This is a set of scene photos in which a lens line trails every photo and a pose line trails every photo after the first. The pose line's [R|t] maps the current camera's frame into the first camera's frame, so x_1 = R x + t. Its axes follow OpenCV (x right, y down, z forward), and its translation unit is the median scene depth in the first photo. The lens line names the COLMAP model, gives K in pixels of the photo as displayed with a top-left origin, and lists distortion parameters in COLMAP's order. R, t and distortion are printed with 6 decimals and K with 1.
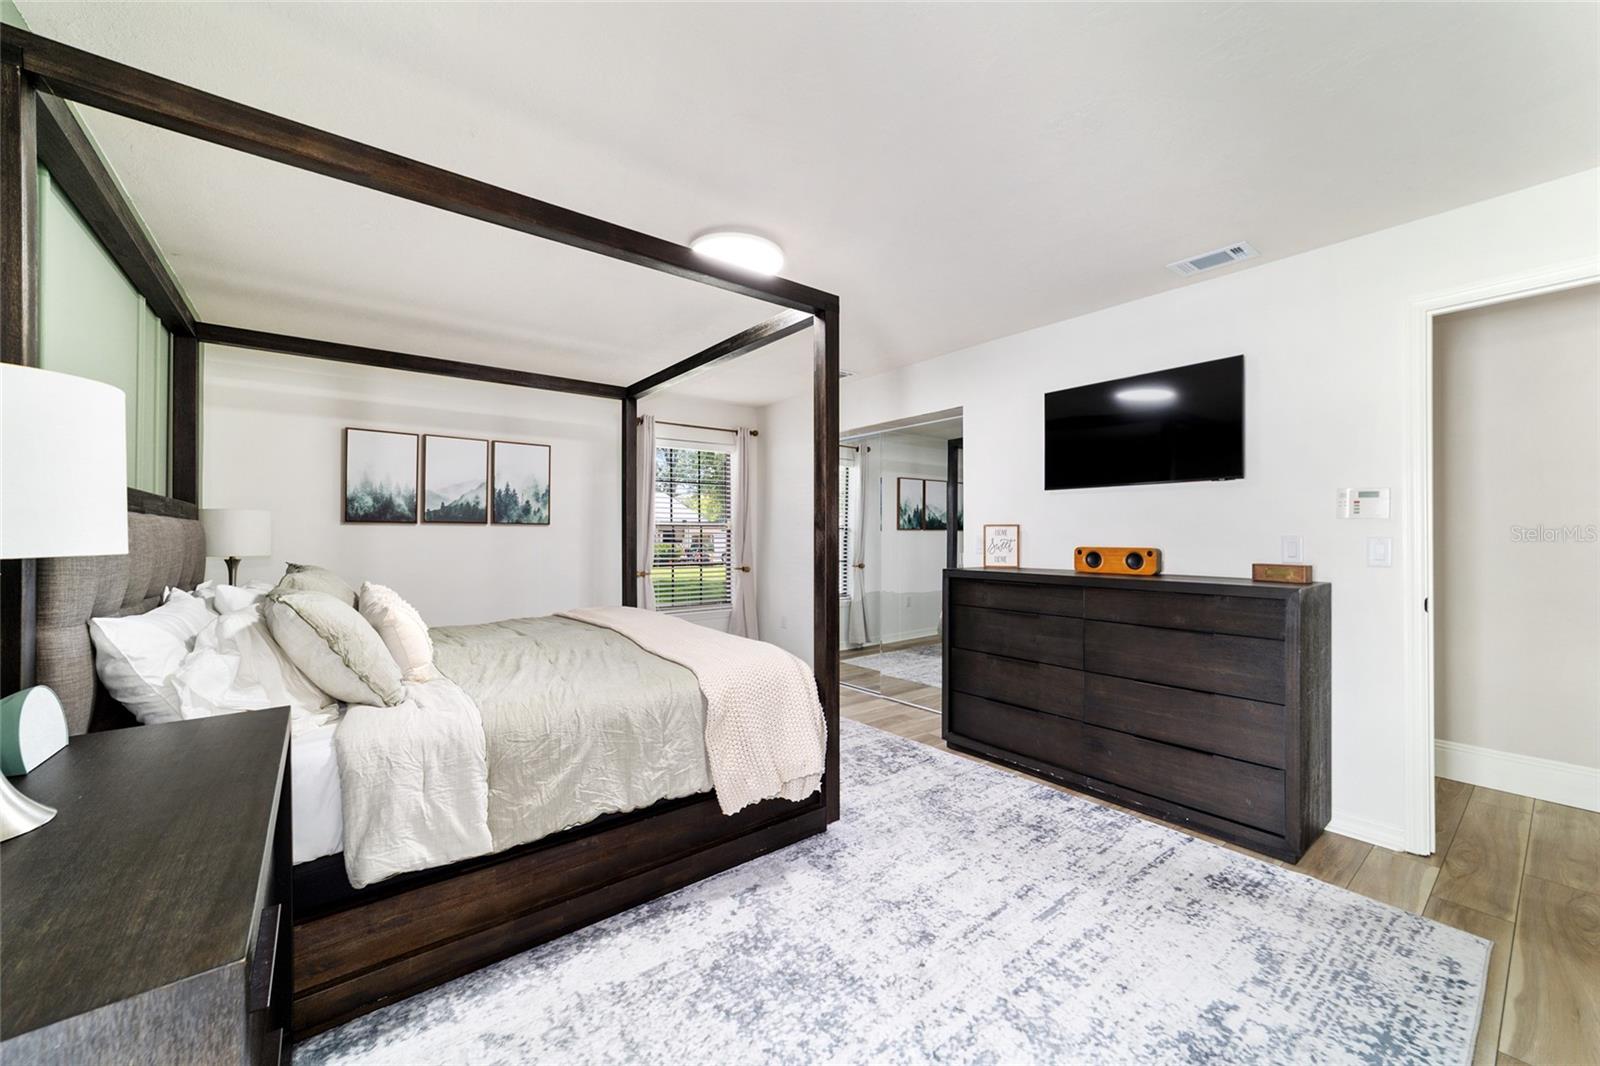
lens RADIAL K [[613.6, 0, 797.4], [0, 613.6, 529.1], [0, 0, 1]] dist [-0.017833, 0.008347]
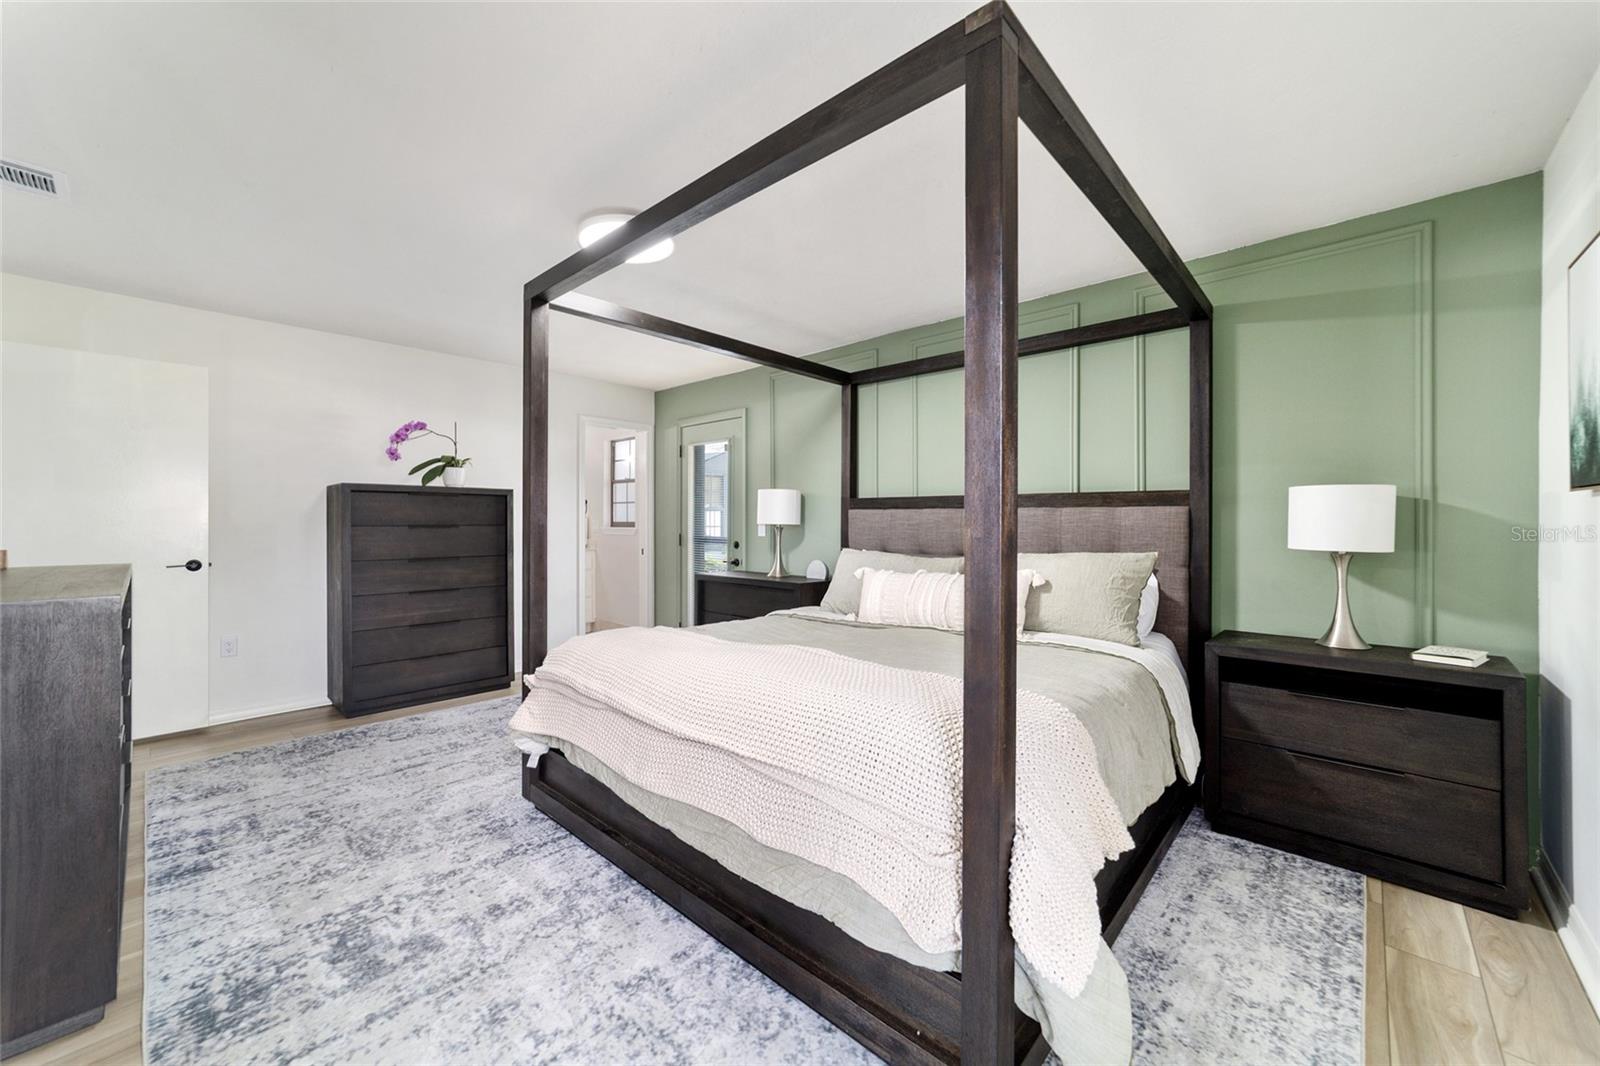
lens RADIAL K [[616.6, 0, 797.1], [0, 616.6, 517.1], [0, 0, 1]] dist [-0.016544, 0.007238]
pose [[-0.988018, -0.002082, -0.154326, -0.262306], [0.000565, 0.999853, -0.017109, 0.027673], [0.154339, -0.016991, -0.987872, 2.412727]]
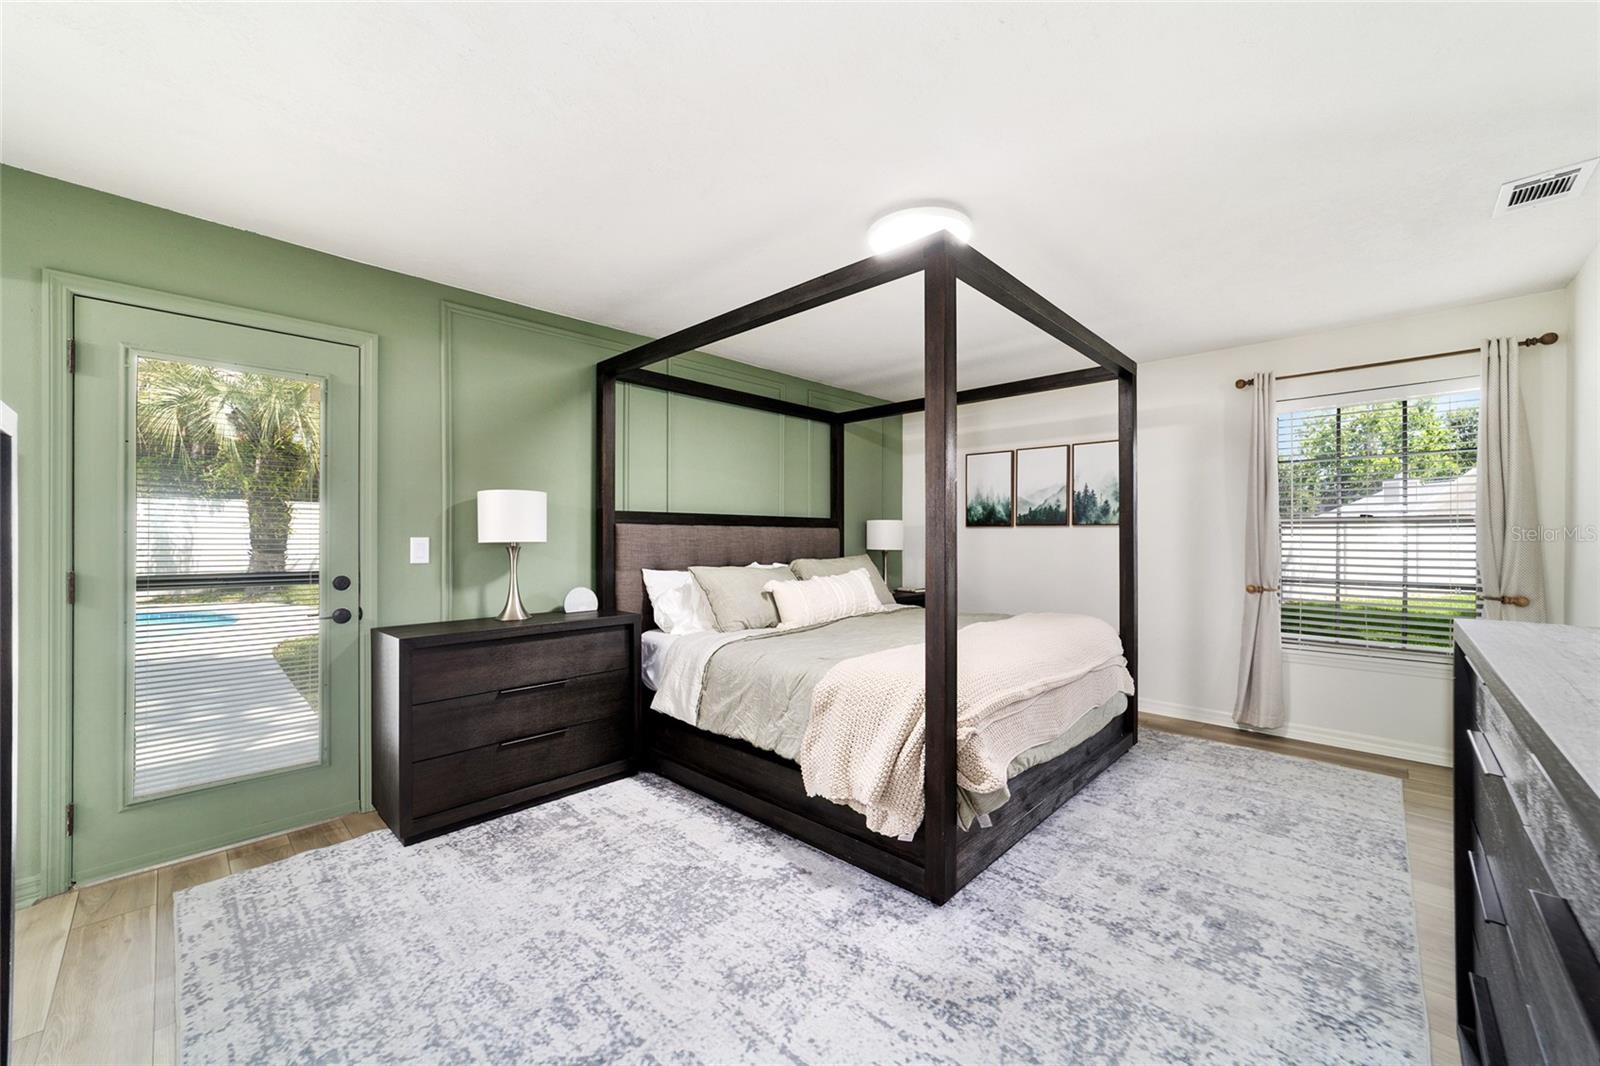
lens RADIAL K [[613.6, 0, 797.4], [0, 613.6, 529.1], [0, 0, 1]] dist [-0.017833, 0.008347]
pose [[0.141297, -0.010210, -0.989915, 0.941868], [0.009779, 0.999912, -0.008917, 0.004897], [0.989919, -0.008420, 0.141385, 0.812646]]
